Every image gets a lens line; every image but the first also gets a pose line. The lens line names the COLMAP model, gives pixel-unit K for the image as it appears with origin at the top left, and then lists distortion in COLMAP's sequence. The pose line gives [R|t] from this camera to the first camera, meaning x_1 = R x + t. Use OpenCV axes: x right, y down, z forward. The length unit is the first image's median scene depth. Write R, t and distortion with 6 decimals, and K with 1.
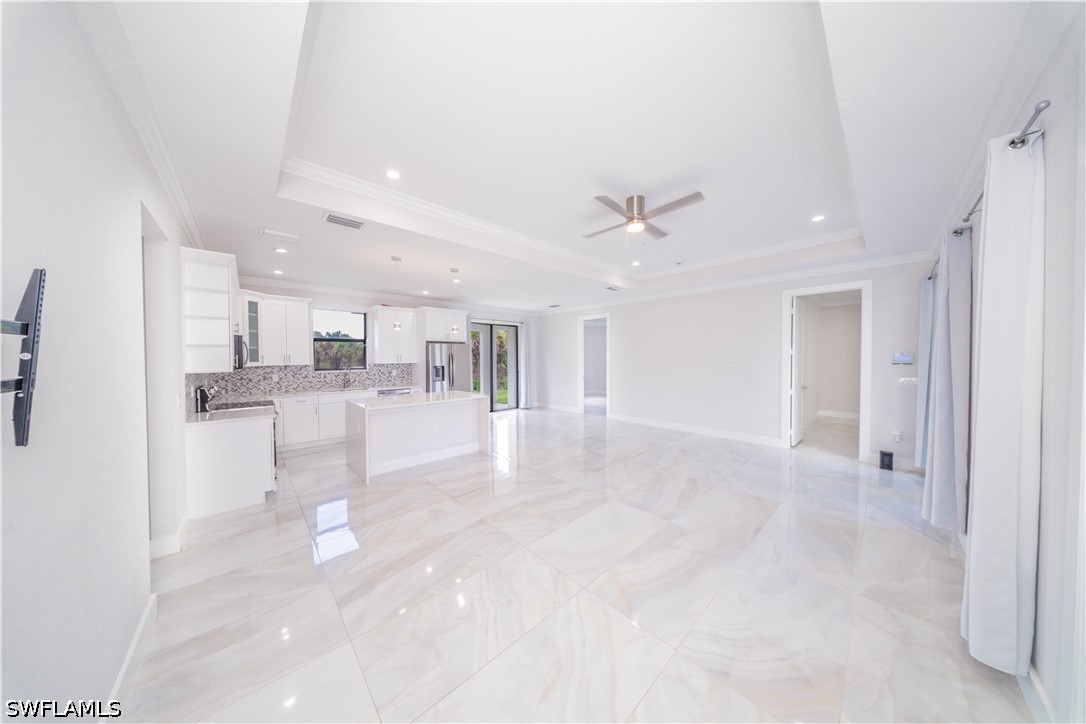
lens RADIAL K [[316.0, 0, 543.0], [0, 316.0, 362.0], [0, 0, 1]] dist [0.000705, -0.000191]
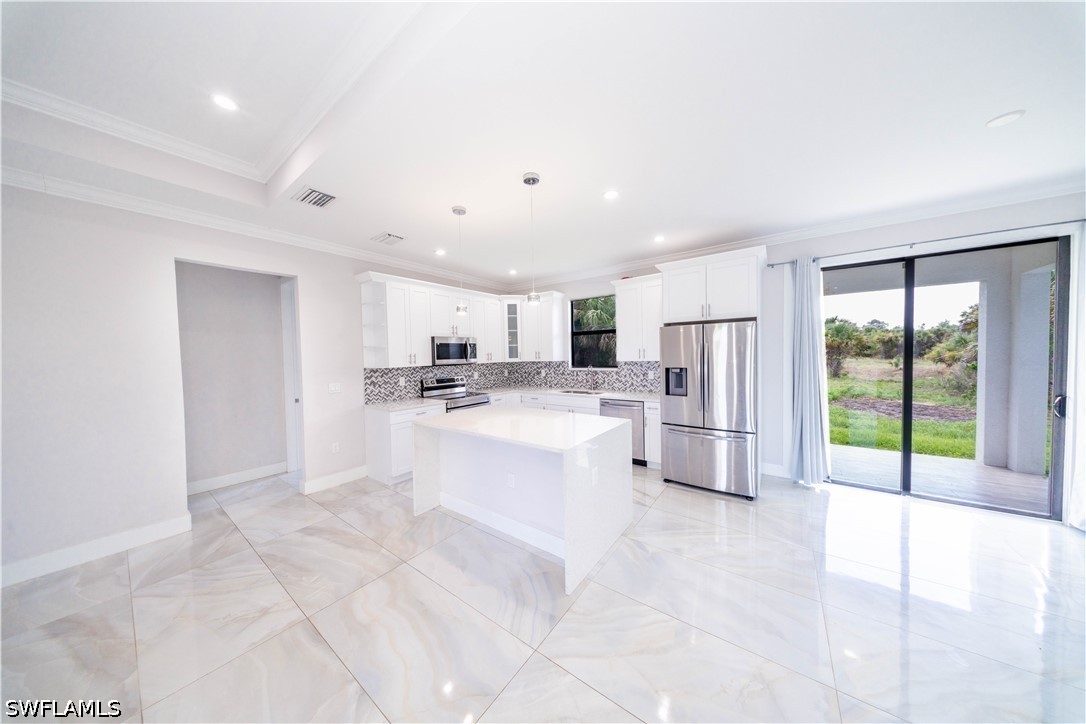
lens RADIAL K [[316.0, 0, 543.0], [0, 316.0, 362.0], [0, 0, 1]] dist [0.000705, -0.000191]
pose [[0.181255, 0.024474, -0.983131, 0.191059], [0.001019, 0.999685, 0.025074, -0.012972], [0.983436, -0.005546, 0.181173, 0.808498]]
